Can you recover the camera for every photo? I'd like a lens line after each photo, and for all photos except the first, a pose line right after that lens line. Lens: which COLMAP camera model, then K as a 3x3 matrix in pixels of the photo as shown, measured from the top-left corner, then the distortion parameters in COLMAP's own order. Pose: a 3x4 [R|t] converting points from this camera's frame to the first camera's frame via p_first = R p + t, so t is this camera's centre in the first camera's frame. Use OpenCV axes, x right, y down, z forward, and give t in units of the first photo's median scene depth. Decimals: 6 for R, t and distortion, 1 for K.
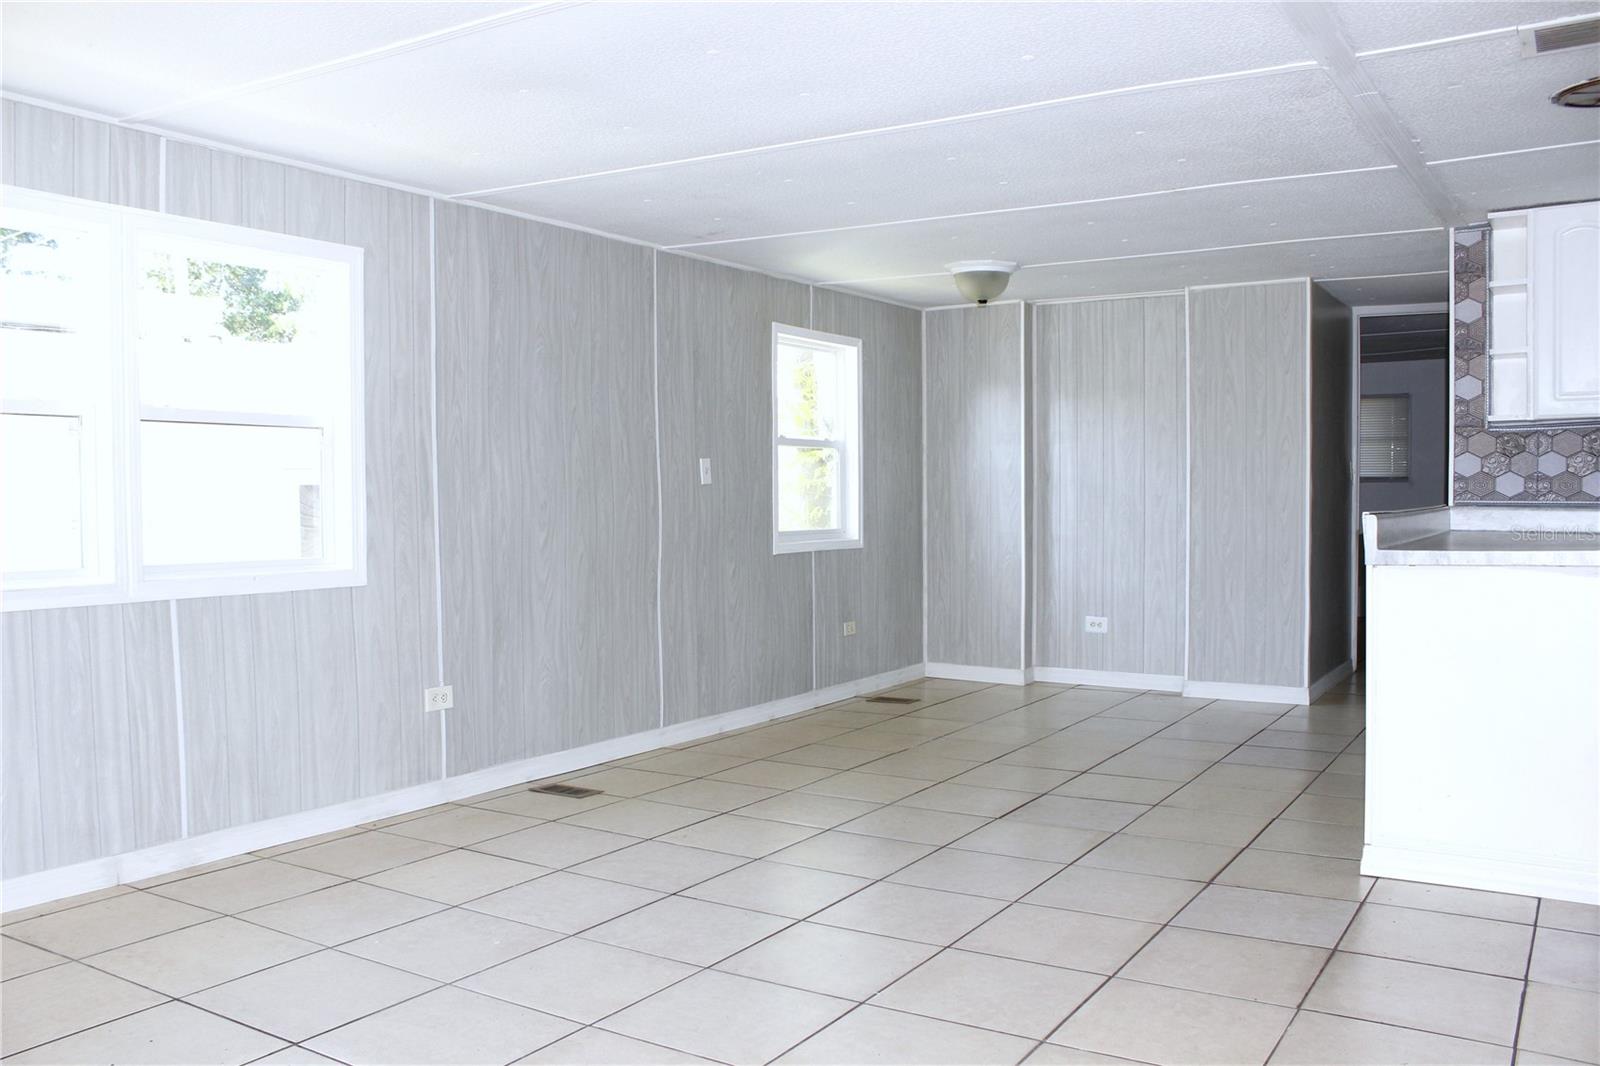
lens RADIAL K [[1352.2, 0, 797.4], [0, 1352.2, 555.7], [0, 0, 1]] dist [-0.149942, 0.145743]
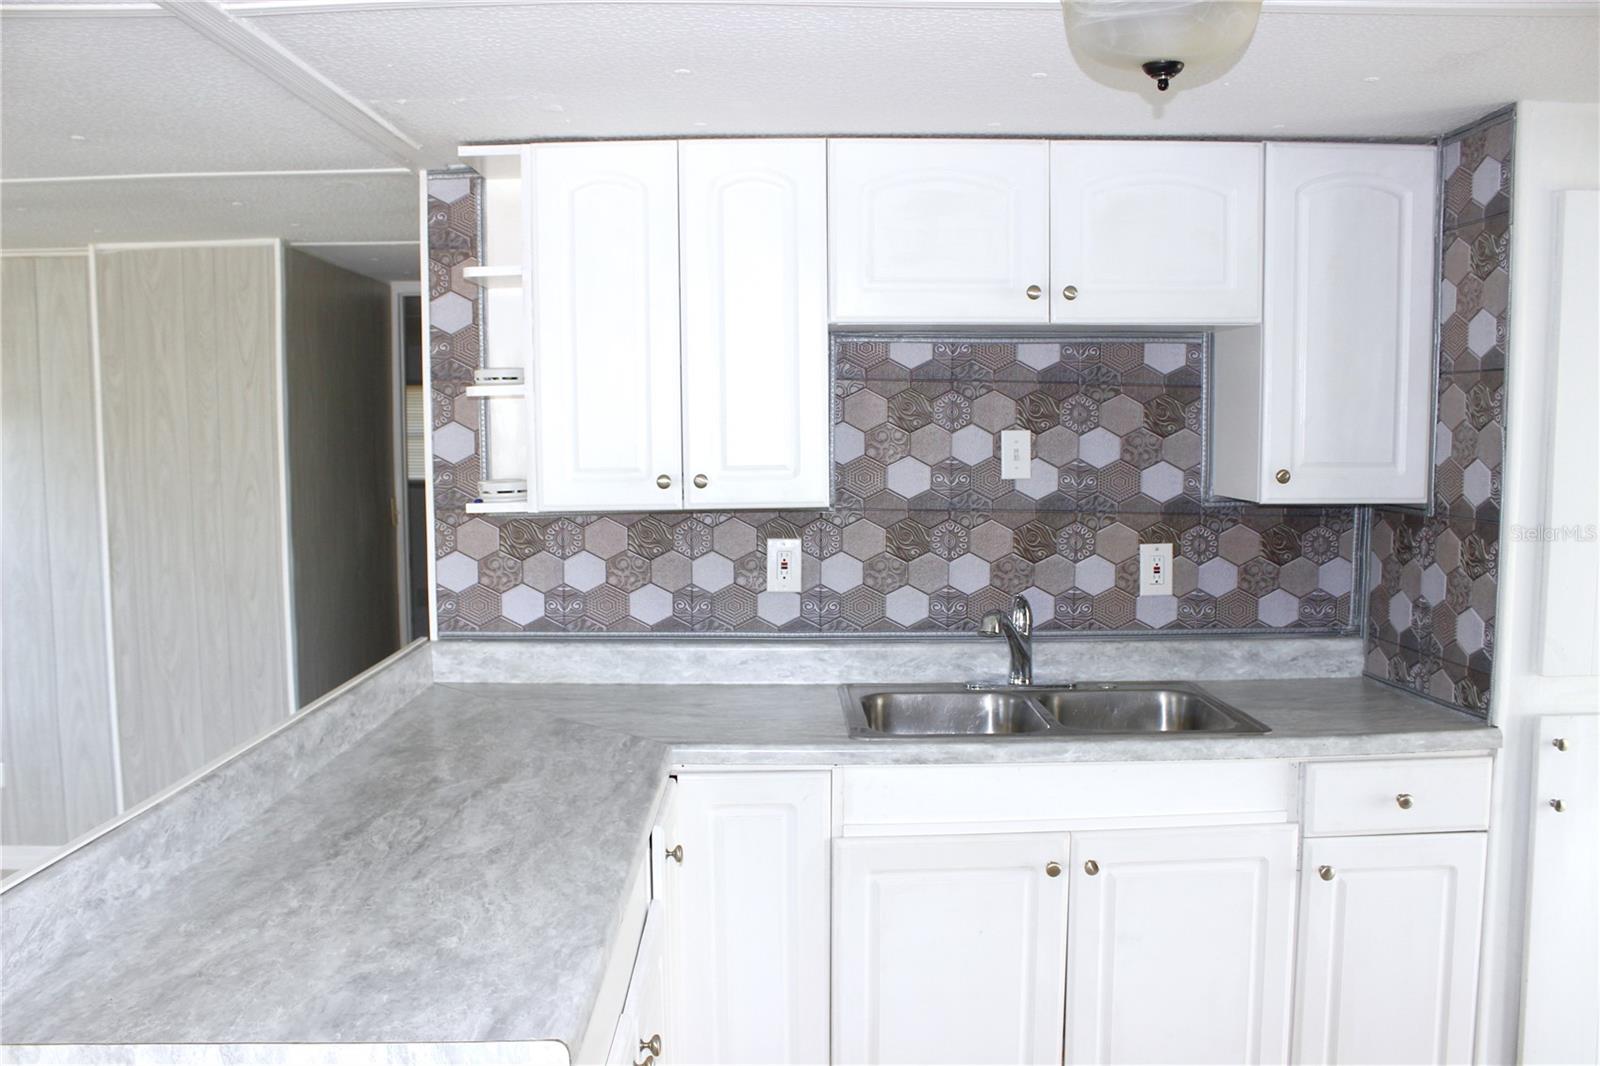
lens RADIAL K [[1352.2, 0, 797.4], [0, 1352.2, 555.7], [0, 0, 1]] dist [-0.149942, 0.145743]
pose [[0.836555, -0.048924, 0.545695, 0.307856], [0.028648, 0.998549, 0.045607, -0.100028], [-0.547134, -0.022520, 0.836742, 0.406185]]
